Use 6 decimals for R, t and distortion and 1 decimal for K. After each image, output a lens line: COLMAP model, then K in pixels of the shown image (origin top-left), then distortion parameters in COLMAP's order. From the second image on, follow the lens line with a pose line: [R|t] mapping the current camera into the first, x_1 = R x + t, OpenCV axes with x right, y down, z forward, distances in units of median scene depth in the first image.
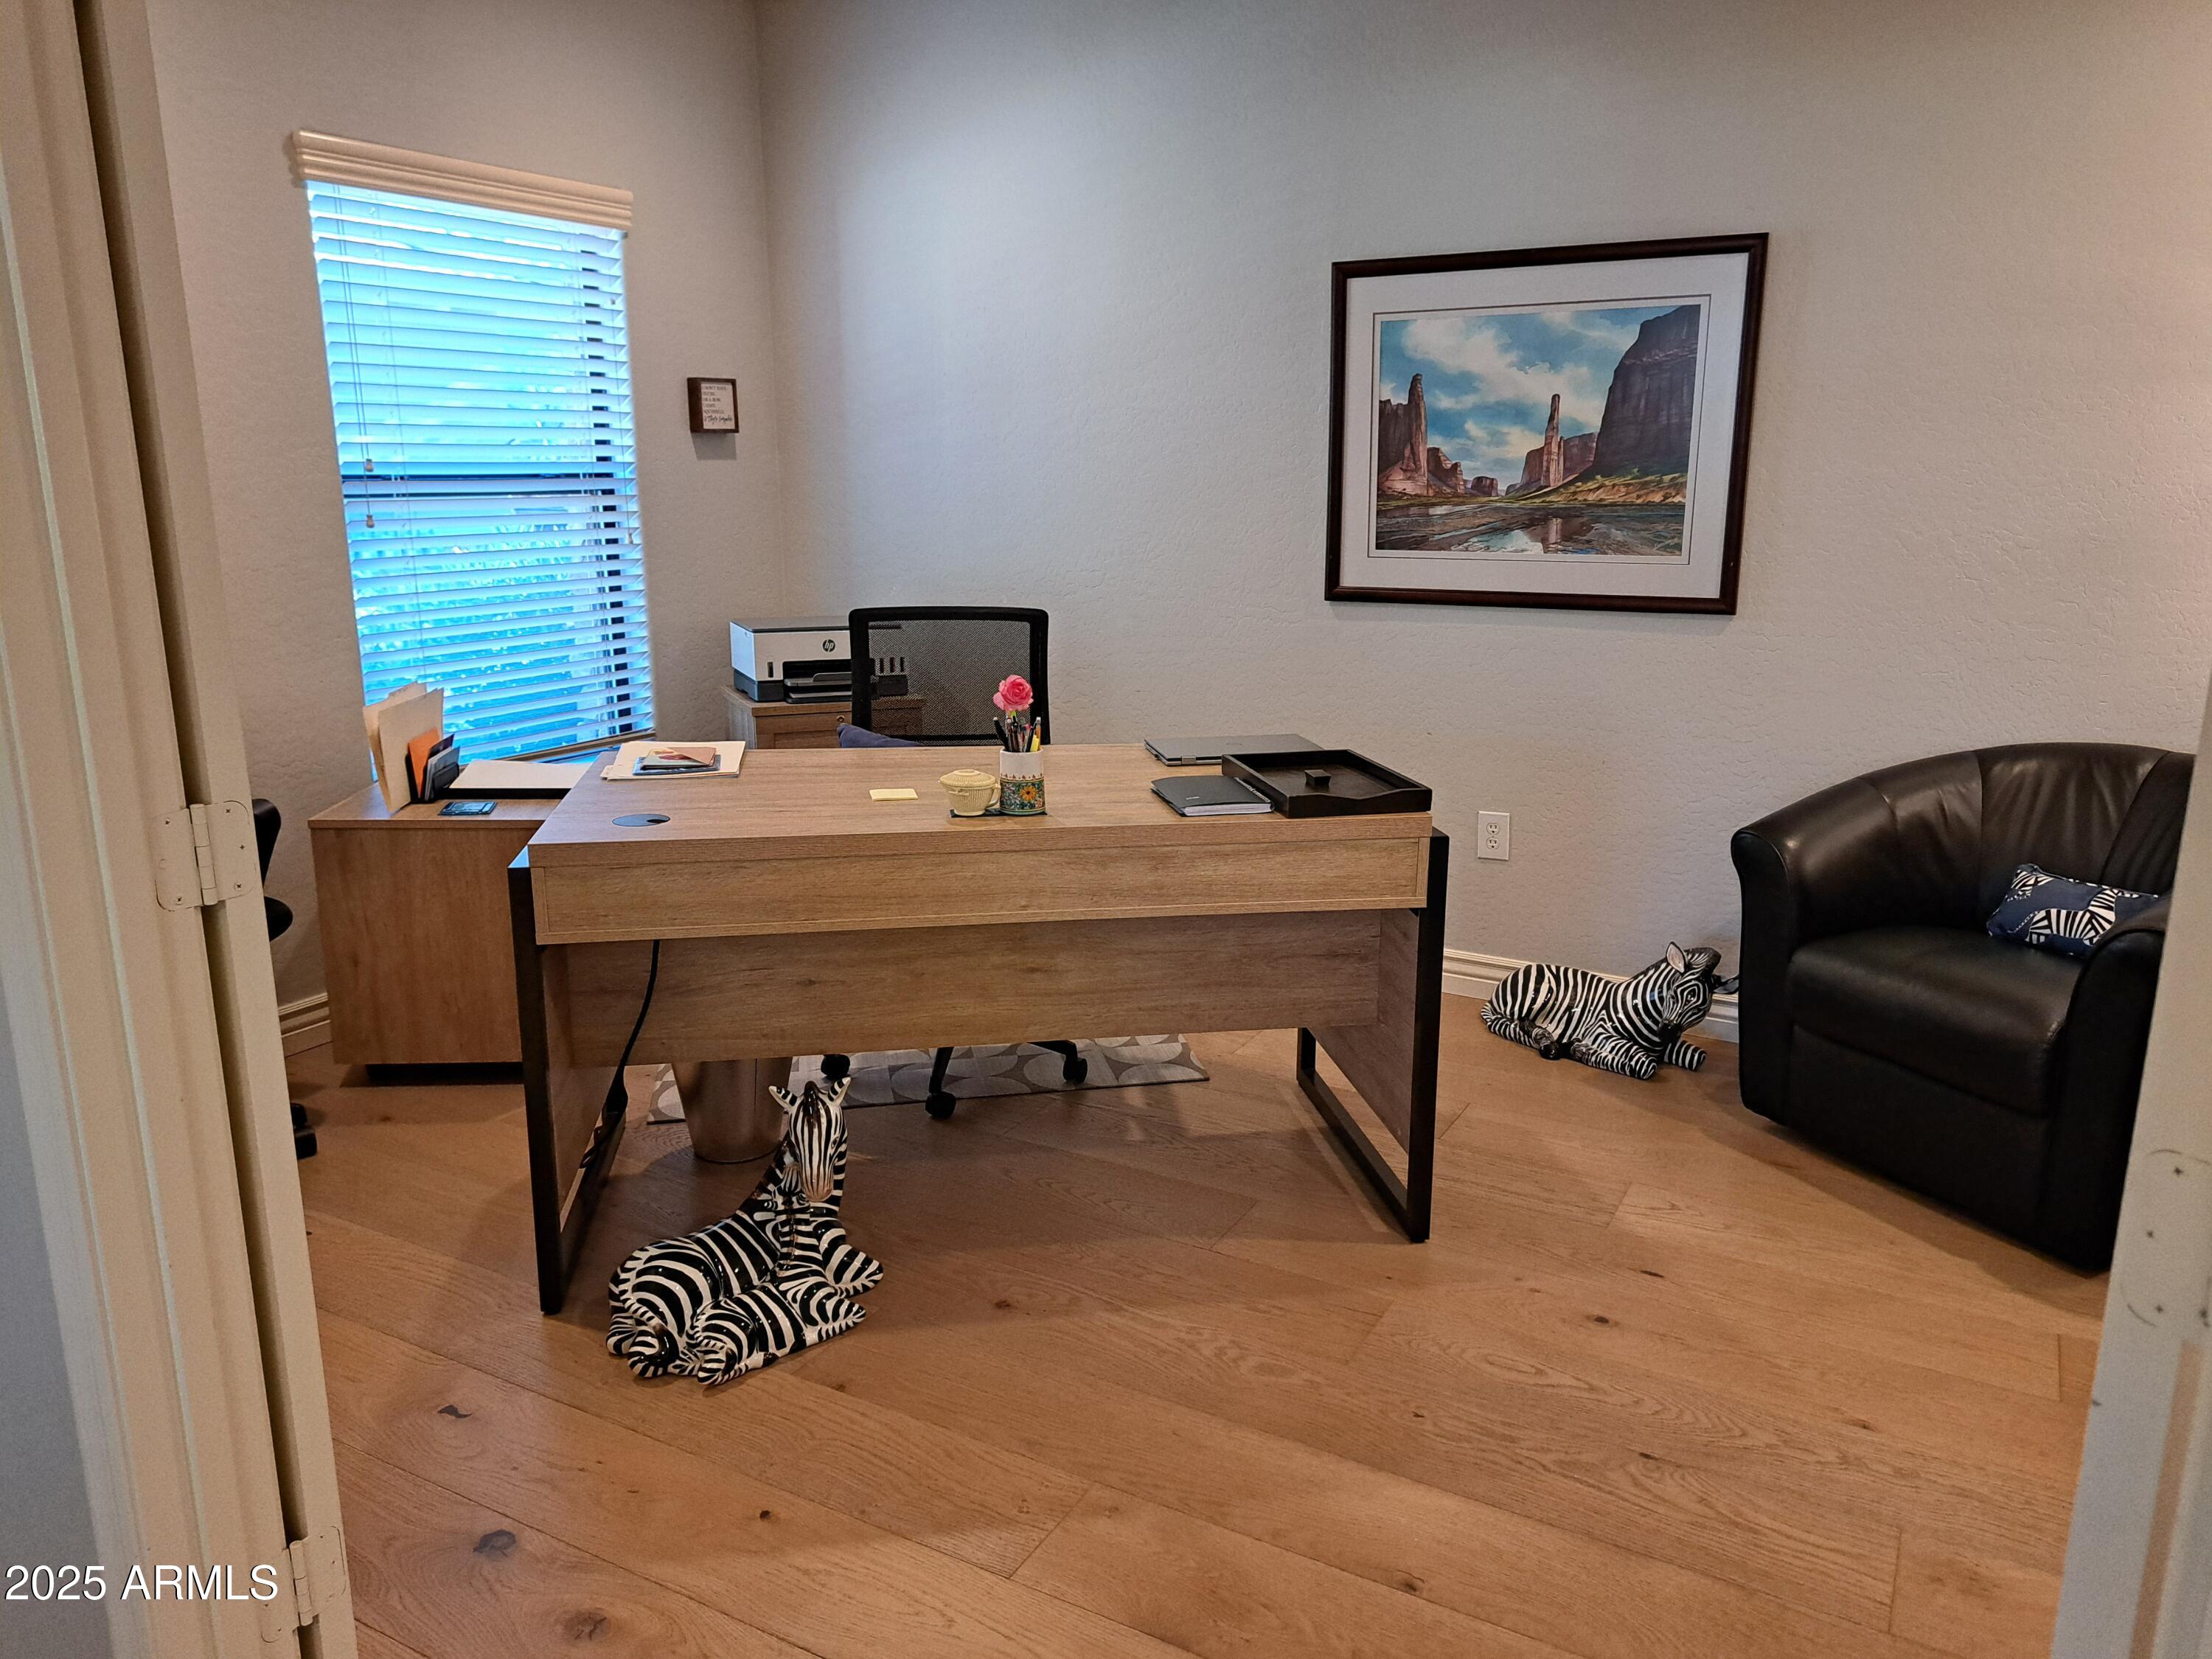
lens RADIAL K [[1613.7, 0, 1104.8], [0, 1613.7, 837.6], [0, 0, 1]] dist [0.104044, -0.089851]
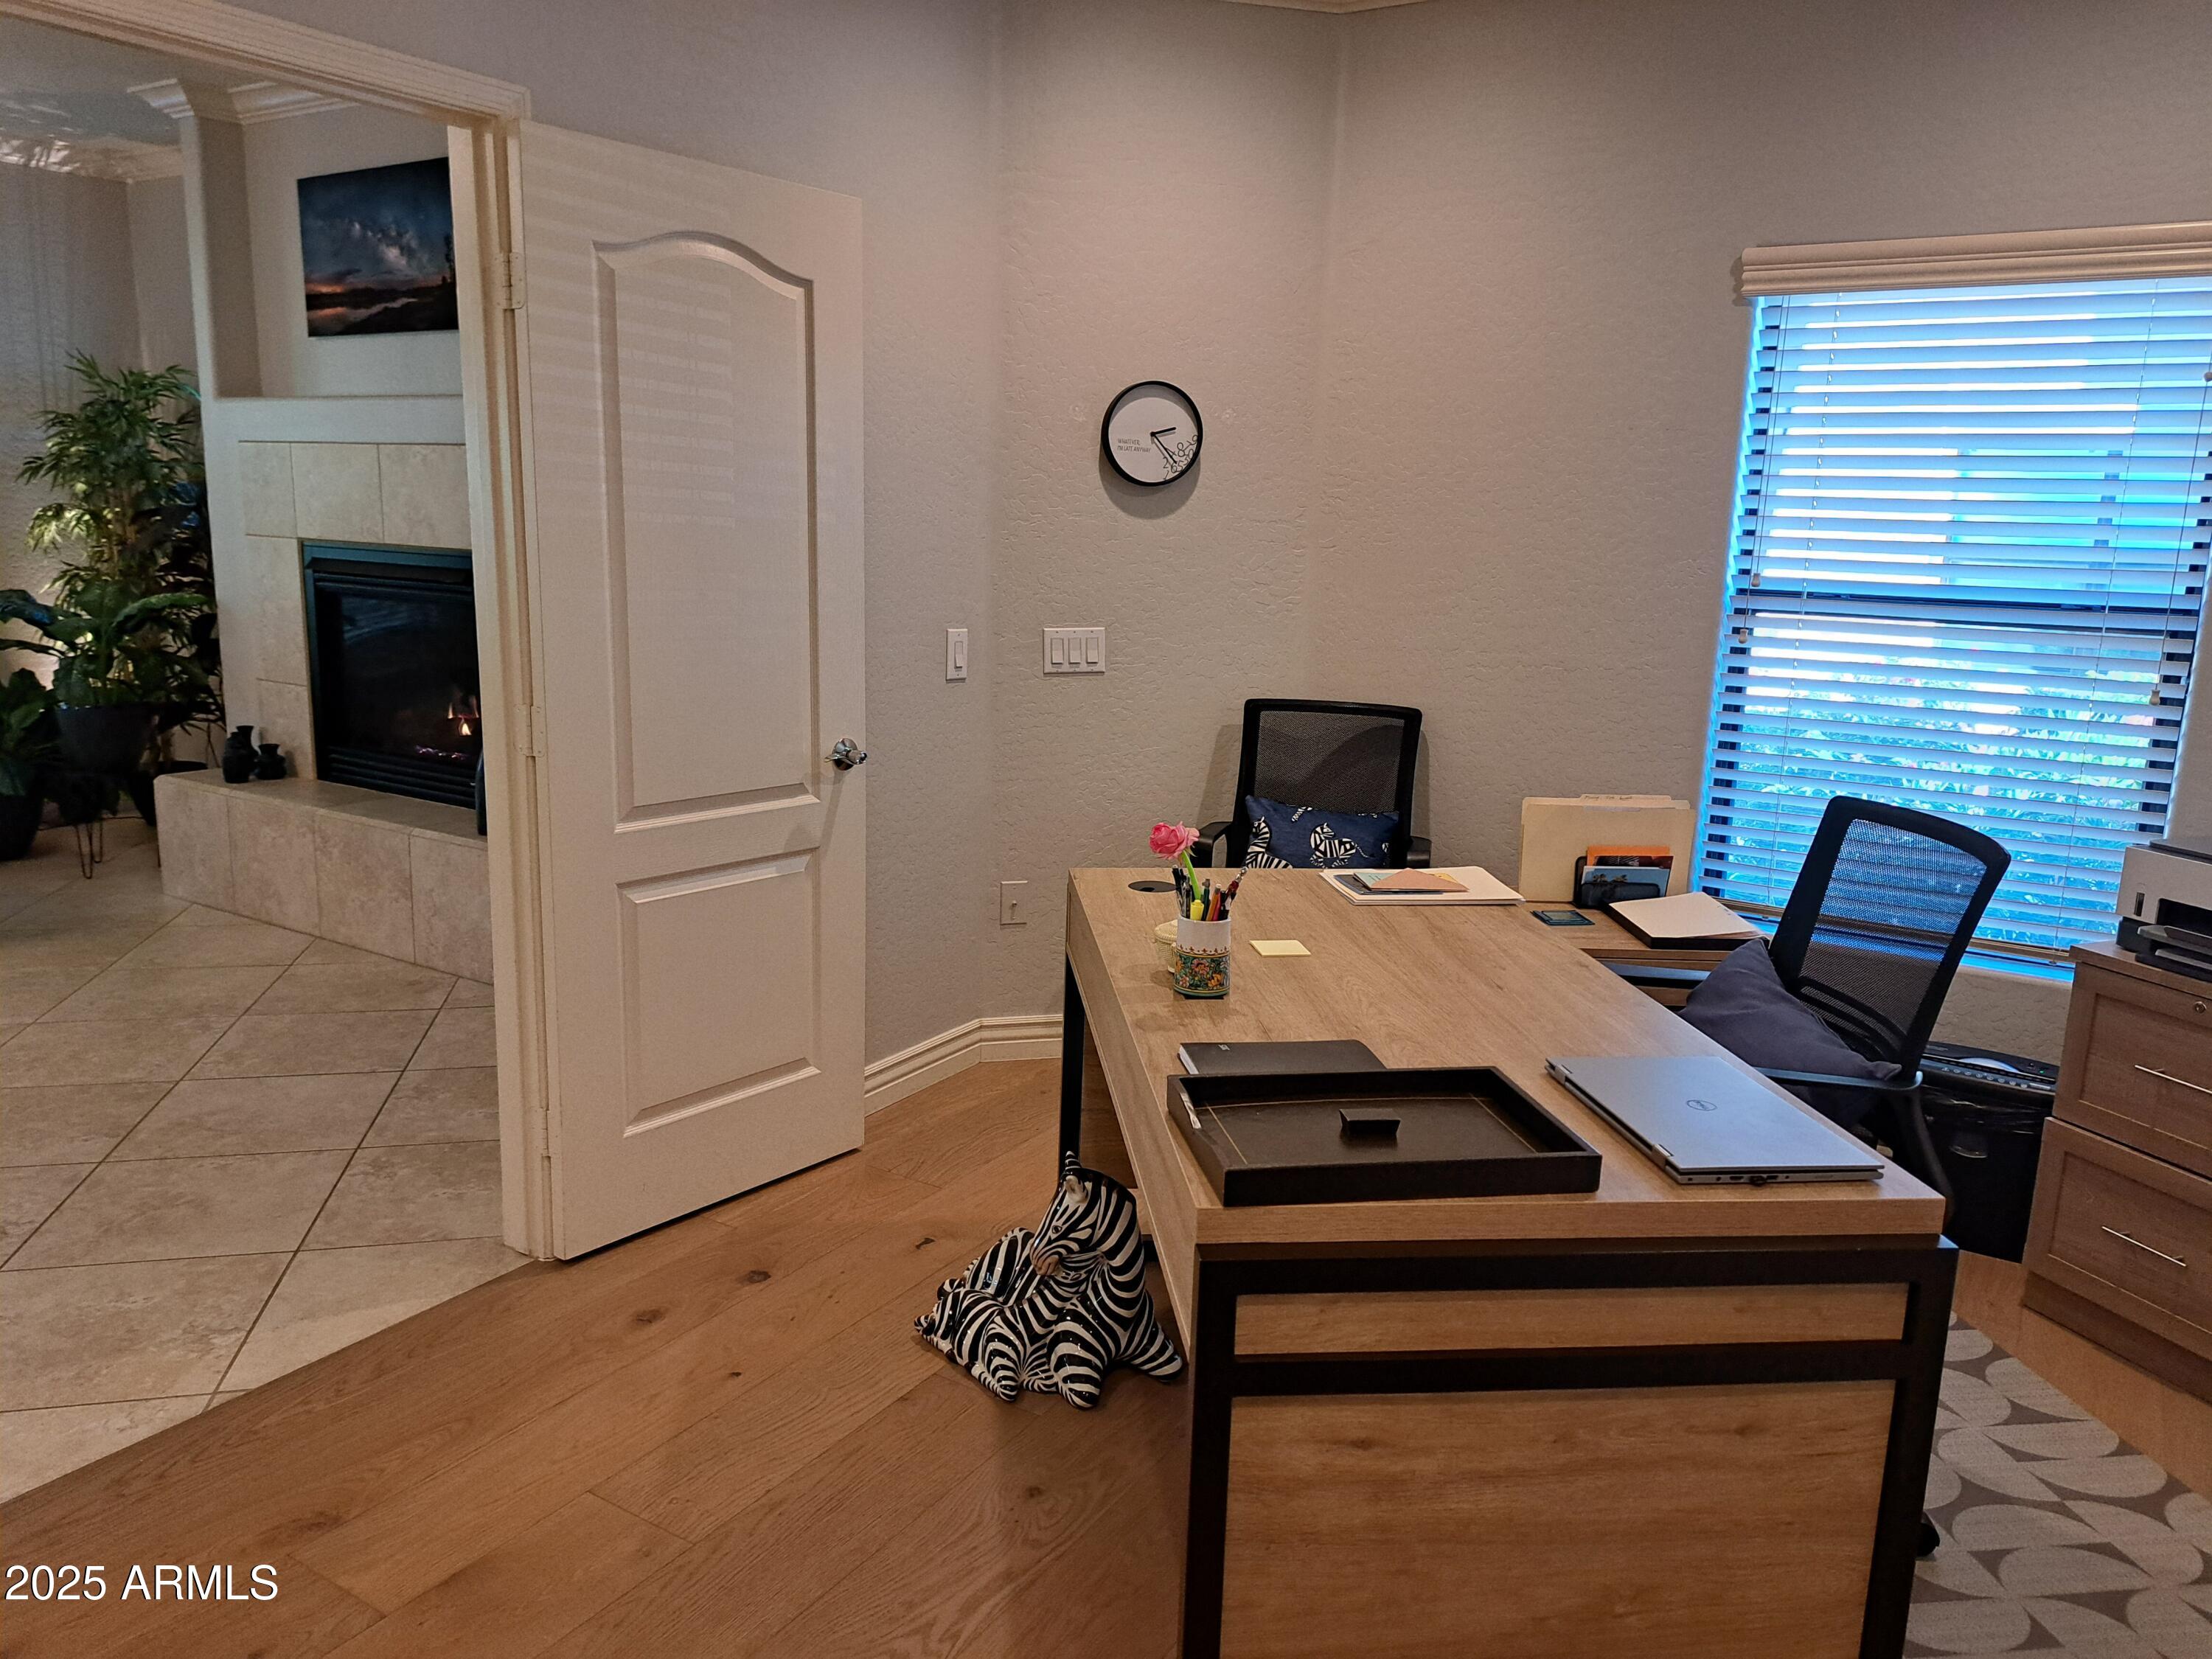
lens RADIAL K [[1612.7, 0, 1121.9], [0, 1612.7, 840.5], [0, 0, 1]] dist [0.031864, -0.021648]
pose [[-0.044228, 0.197396, -0.979326, 0.737600], [-0.266026, 0.942564, 0.202000, -0.243138], [0.962951, 0.269460, 0.010825, 0.935621]]
